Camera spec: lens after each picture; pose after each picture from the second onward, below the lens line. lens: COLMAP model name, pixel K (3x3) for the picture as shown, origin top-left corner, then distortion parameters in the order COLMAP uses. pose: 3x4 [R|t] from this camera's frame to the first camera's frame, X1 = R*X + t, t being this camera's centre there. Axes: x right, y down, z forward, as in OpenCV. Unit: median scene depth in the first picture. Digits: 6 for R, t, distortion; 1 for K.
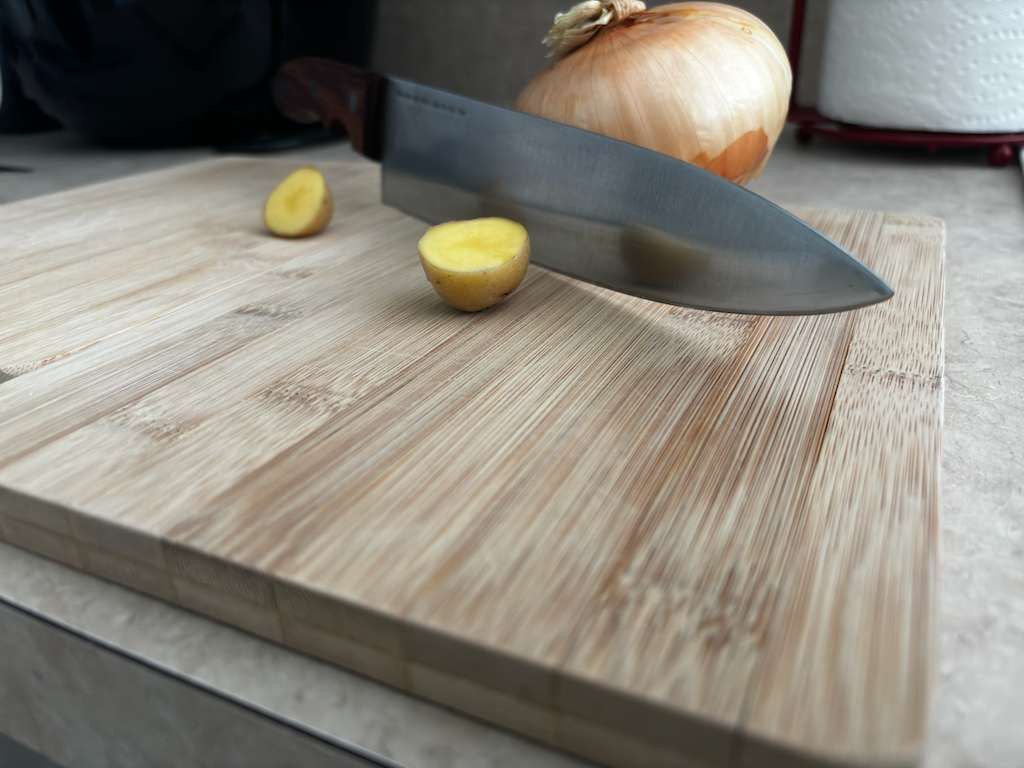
lens RADIAL K [[814.2, 0, 508.8], [0, 814.2, 382.1], [0, 0, 1]] dist [-0.011531, -0.005357]
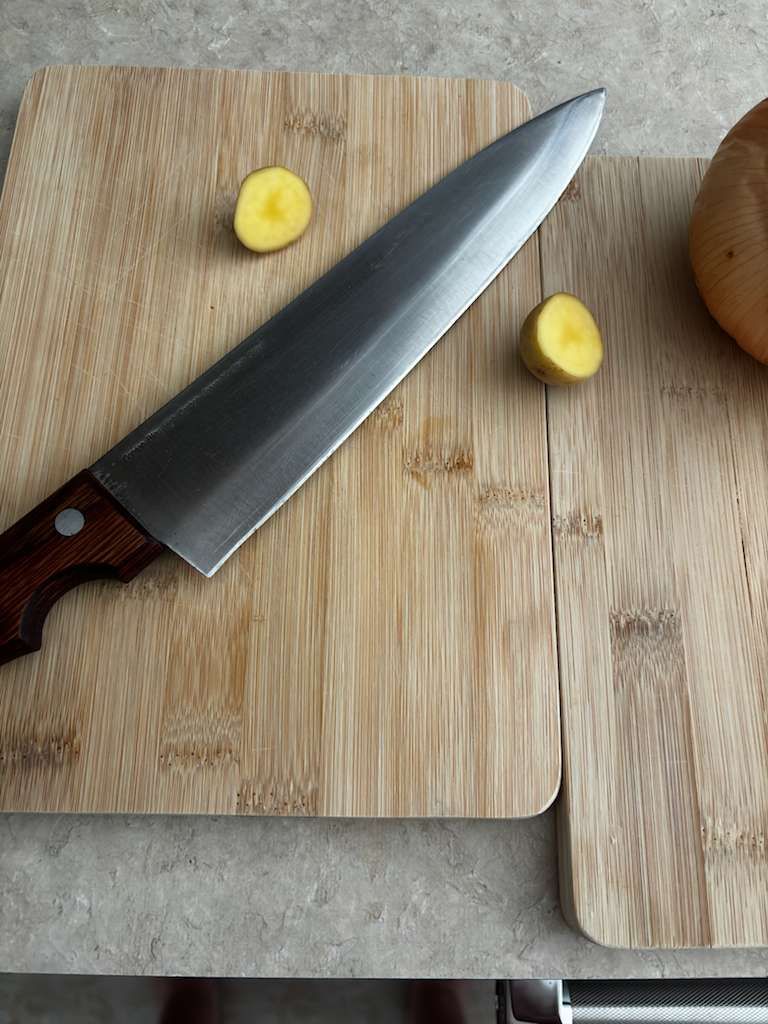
lens RADIAL K [[813.7, 0, 389.1], [0, 813.7, 509.7], [0, 0, 1]] dist [-0.008993, -0.015042]
pose [[0.902713, -0.388592, 0.184678, -1.041897], [0.127014, 0.650803, 0.748547, -1.468140], [-0.411069, -0.652266, 0.636845, 0.739522]]
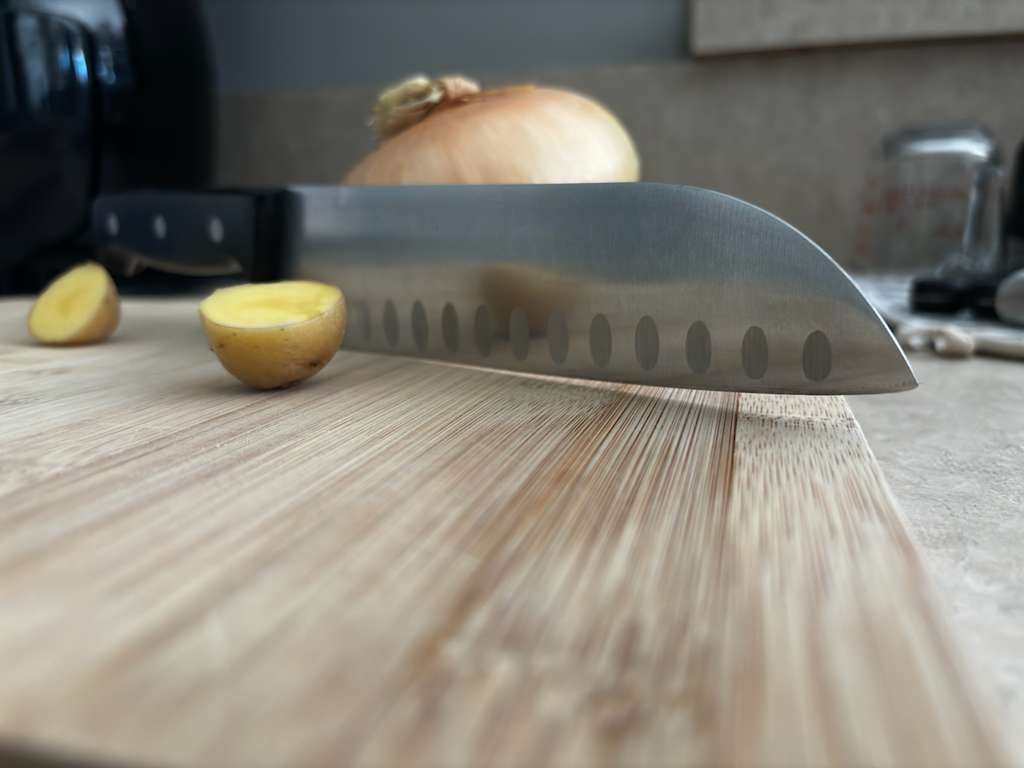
lens RADIAL K [[827.8, 0, 512.0], [0, 827.8, 384.0], [0, 0, 1]] dist [-0.012991, -0.022467]
pose [[0.984967, -0.014617, 0.172120, 0.061392], [0.055299, 0.970657, -0.234023, 0.140986], [-0.163649, 0.240023, 0.956874, 0.278929]]
